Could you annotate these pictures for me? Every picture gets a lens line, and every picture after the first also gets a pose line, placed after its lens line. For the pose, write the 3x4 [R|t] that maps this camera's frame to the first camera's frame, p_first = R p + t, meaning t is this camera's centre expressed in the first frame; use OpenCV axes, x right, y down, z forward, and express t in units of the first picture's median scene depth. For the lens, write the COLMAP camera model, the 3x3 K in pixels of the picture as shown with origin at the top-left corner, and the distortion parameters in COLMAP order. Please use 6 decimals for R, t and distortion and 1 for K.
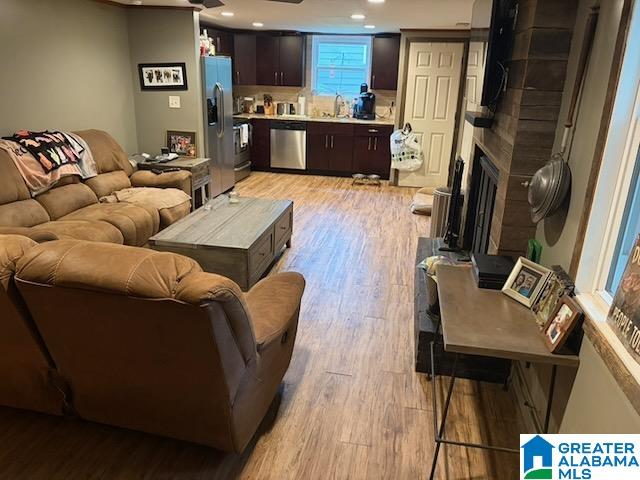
lens RADIAL K [[484.4, 0, 323.8], [0, 484.4, 239.3], [0, 0, 1]] dist [0.013880, -0.002083]
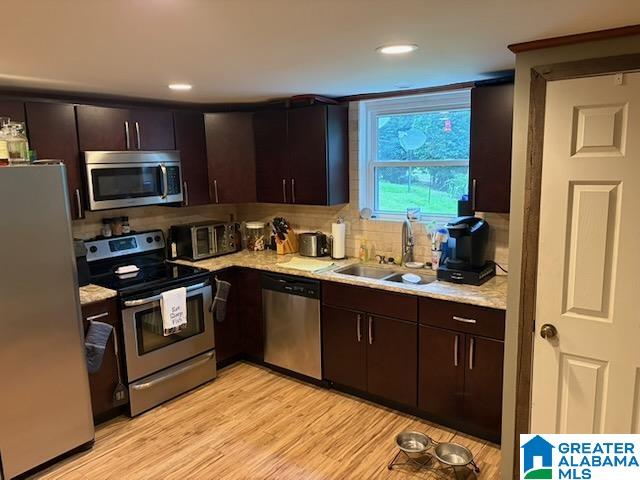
lens RADIAL K [[484.4, 0, 317.4], [0, 484.4, 243.9], [0, 0, 1]] dist [0.013880, -0.002083]
pose [[0.886769, 0.025849, -0.461489, 0.167109], [-0.098404, 0.986103, -0.133853, -0.210369], [0.451616, 0.164109, 0.876990, 0.578837]]
